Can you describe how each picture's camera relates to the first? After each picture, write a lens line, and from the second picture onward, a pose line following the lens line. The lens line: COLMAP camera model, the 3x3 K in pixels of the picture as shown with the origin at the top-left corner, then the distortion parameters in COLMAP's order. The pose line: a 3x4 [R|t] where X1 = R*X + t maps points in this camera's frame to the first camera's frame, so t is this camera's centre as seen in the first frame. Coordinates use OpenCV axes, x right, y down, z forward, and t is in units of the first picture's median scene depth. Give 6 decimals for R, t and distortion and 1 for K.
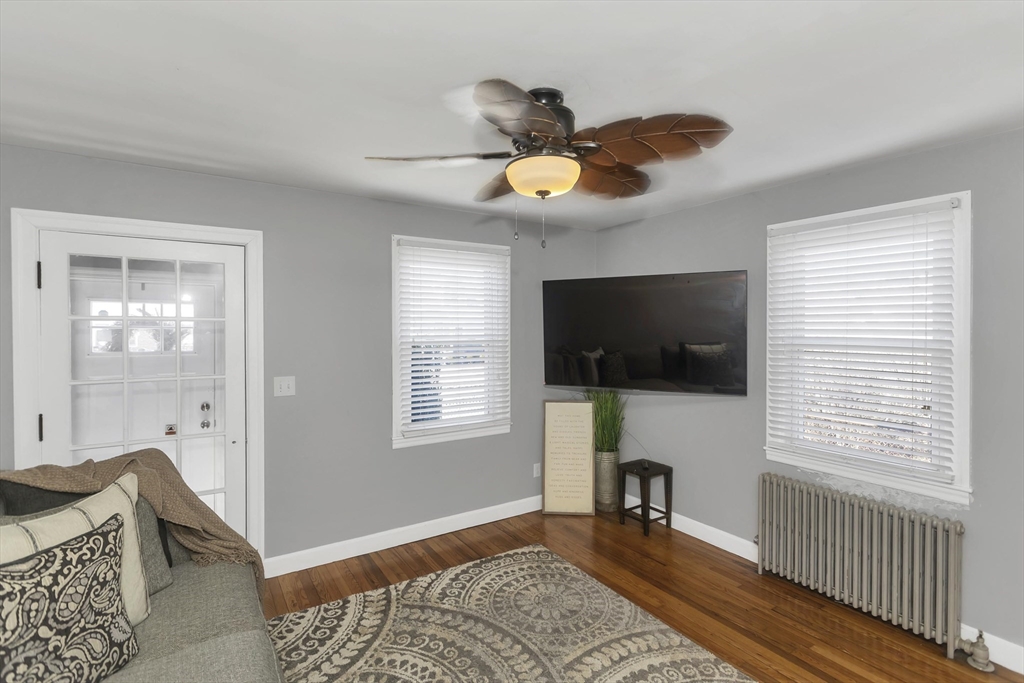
lens RADIAL K [[493.7, 0, 513.6], [0, 493.7, 338.5], [0, 0, 1]] dist [-0.000864, 0.000248]
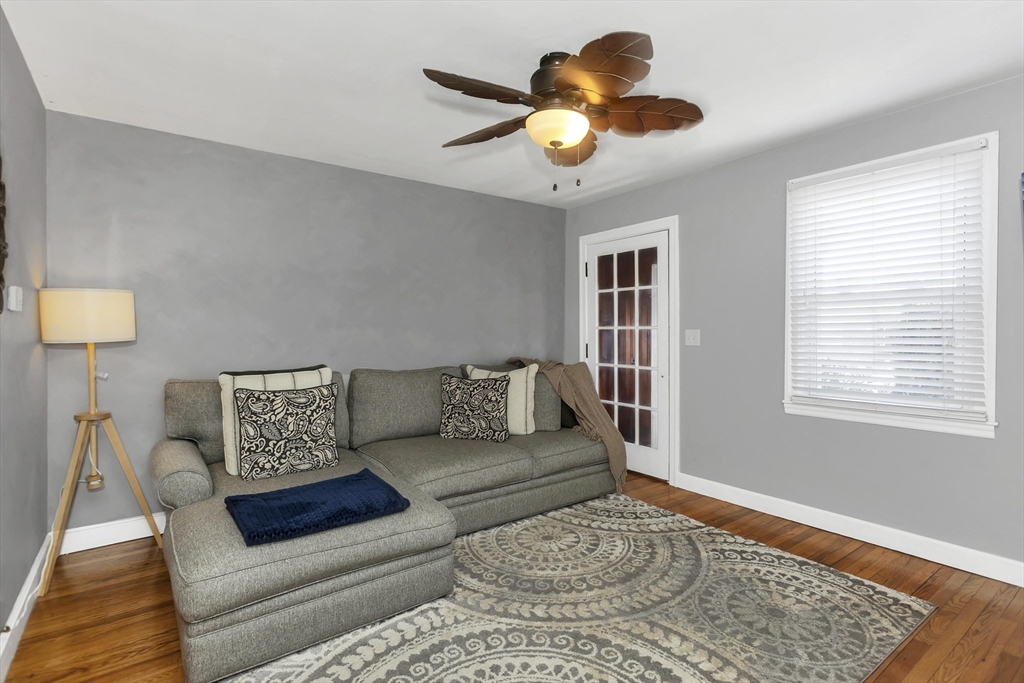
lens RADIAL K [[493.7, 0, 513.6], [0, 493.7, 338.5], [0, 0, 1]] dist [-0.000864, 0.000248]
pose [[0.059349, 0.016972, -0.998093, 0.766304], [-0.014977, 0.999758, 0.016109, 0.091227], [0.998125, 0.013992, 0.059589, 0.512582]]
